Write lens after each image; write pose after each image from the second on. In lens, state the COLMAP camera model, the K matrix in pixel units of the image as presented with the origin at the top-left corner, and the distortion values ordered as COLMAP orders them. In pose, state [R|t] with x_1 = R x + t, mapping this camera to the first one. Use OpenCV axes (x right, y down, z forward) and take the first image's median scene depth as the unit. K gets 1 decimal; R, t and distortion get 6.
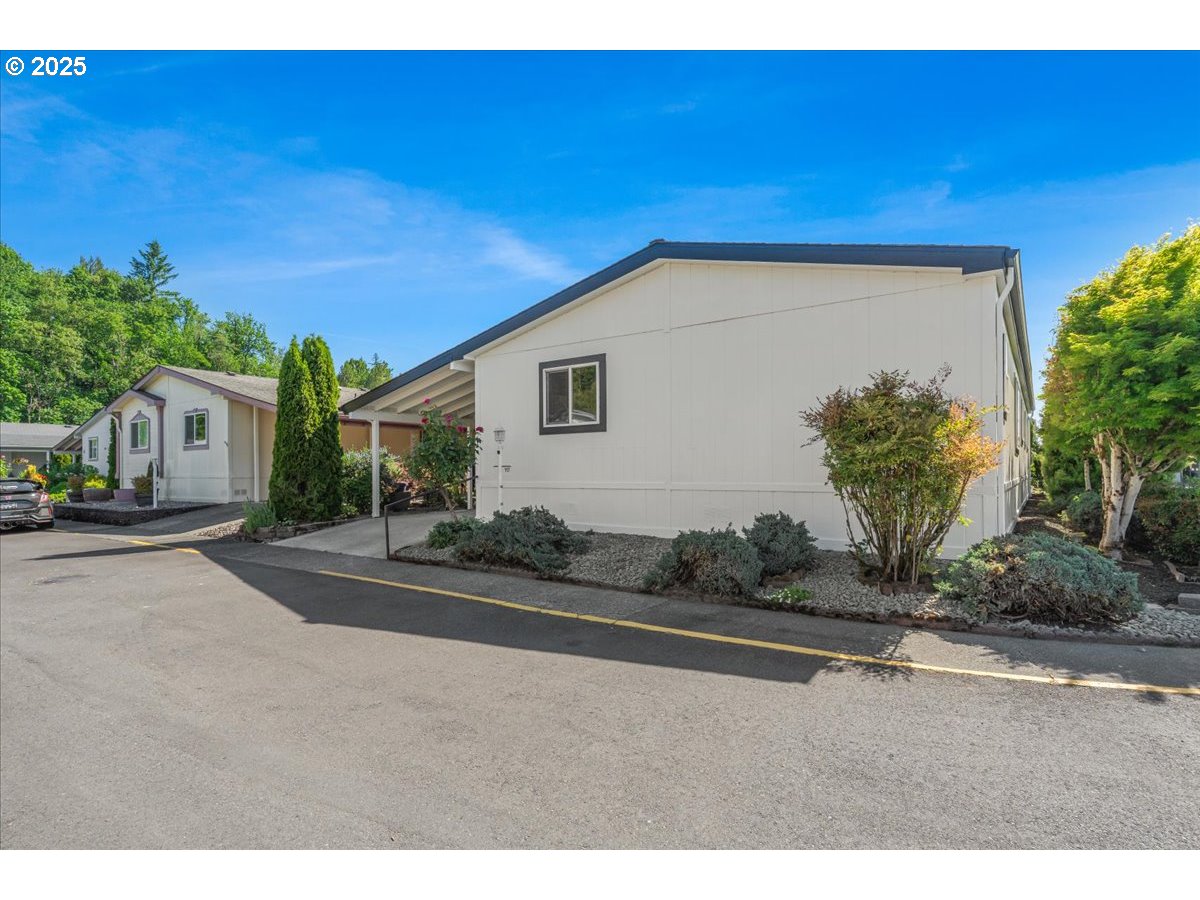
lens RADIAL K [[627.0, 0, 600.0], [0, 627.0, 450.0], [0, 0, 1]] dist [0.011973, 0.000107]
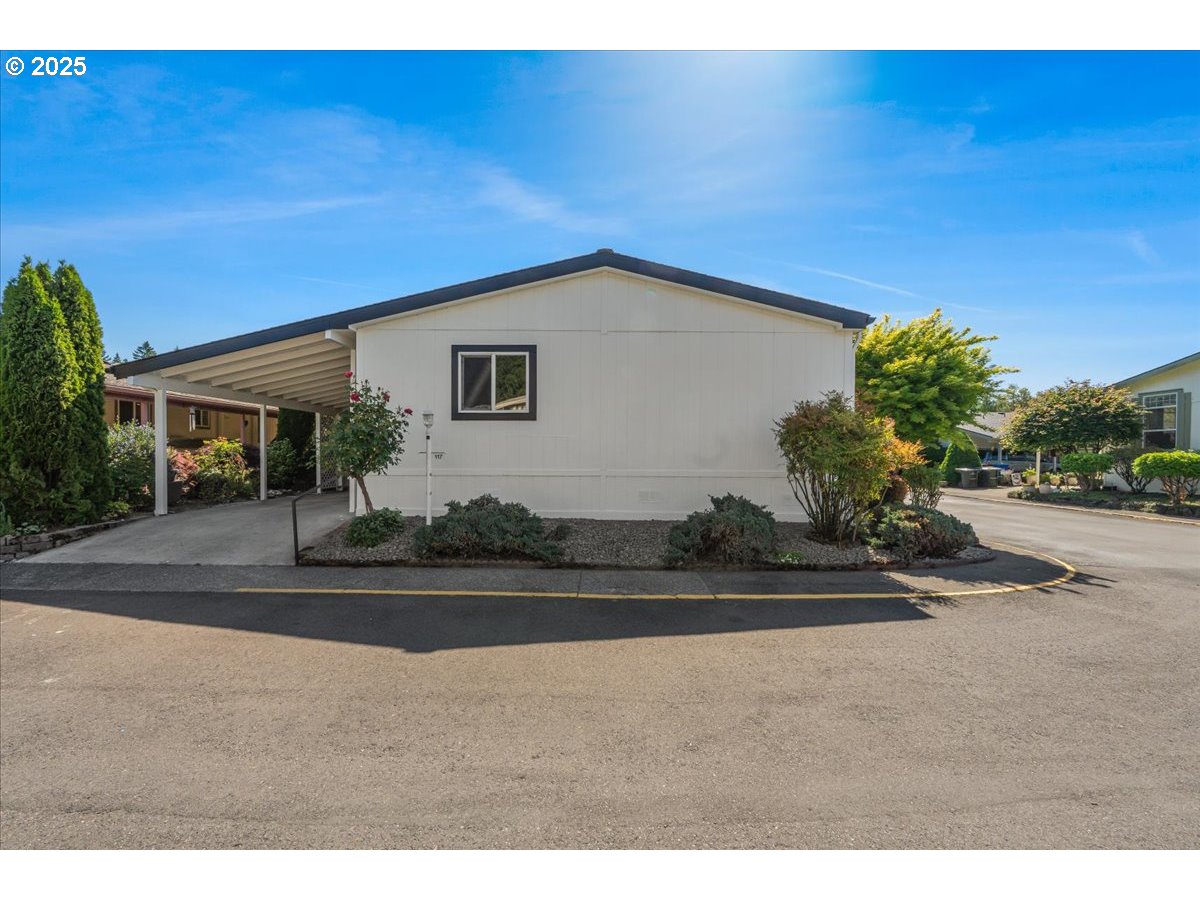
lens RADIAL K [[543.0, 0, 604.8], [0, 543.0, 453.4], [0, 0, 1]] dist [-0.007432, -0.000277]
pose [[0.817047, 0.013721, 0.576407, -0.385200], [-0.028265, 0.999468, 0.016275, 0.006120], [-0.575877, -0.029590, 0.817001, 0.186889]]
